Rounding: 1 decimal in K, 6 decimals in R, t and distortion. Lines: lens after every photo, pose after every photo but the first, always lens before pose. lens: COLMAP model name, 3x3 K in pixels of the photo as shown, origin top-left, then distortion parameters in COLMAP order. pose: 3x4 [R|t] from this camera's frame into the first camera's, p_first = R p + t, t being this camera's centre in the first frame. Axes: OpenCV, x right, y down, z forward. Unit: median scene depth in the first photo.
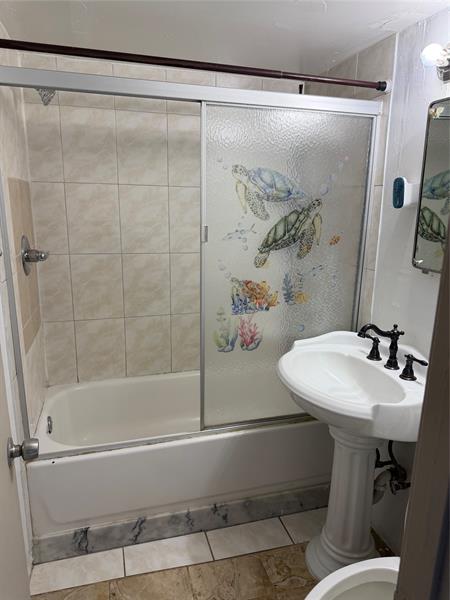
lens RADIAL K [[422.3, 0, 225.5], [0, 422.3, 295.3], [0, 0, 1]] dist [0.052686, -0.062082]
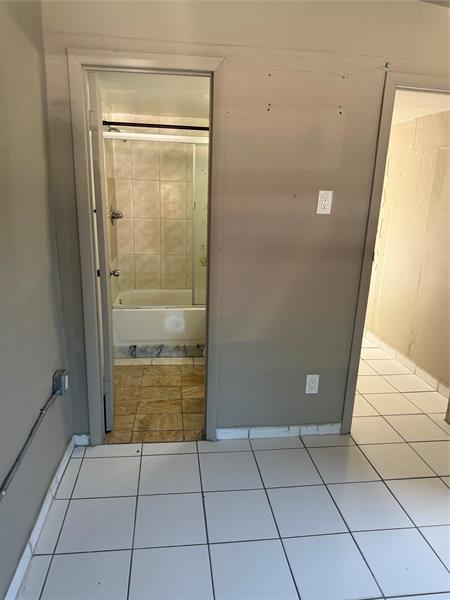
lens RADIAL K [[422.3, 0, 225.9], [0, 422.3, 303.2], [0, 0, 1]] dist [0.052686, -0.062082]
pose [[0.988801, 0.053667, -0.139258, 0.373562], [-0.049248, 0.998173, 0.034993, 0.227400], [0.140881, -0.027743, 0.989638, -0.947420]]
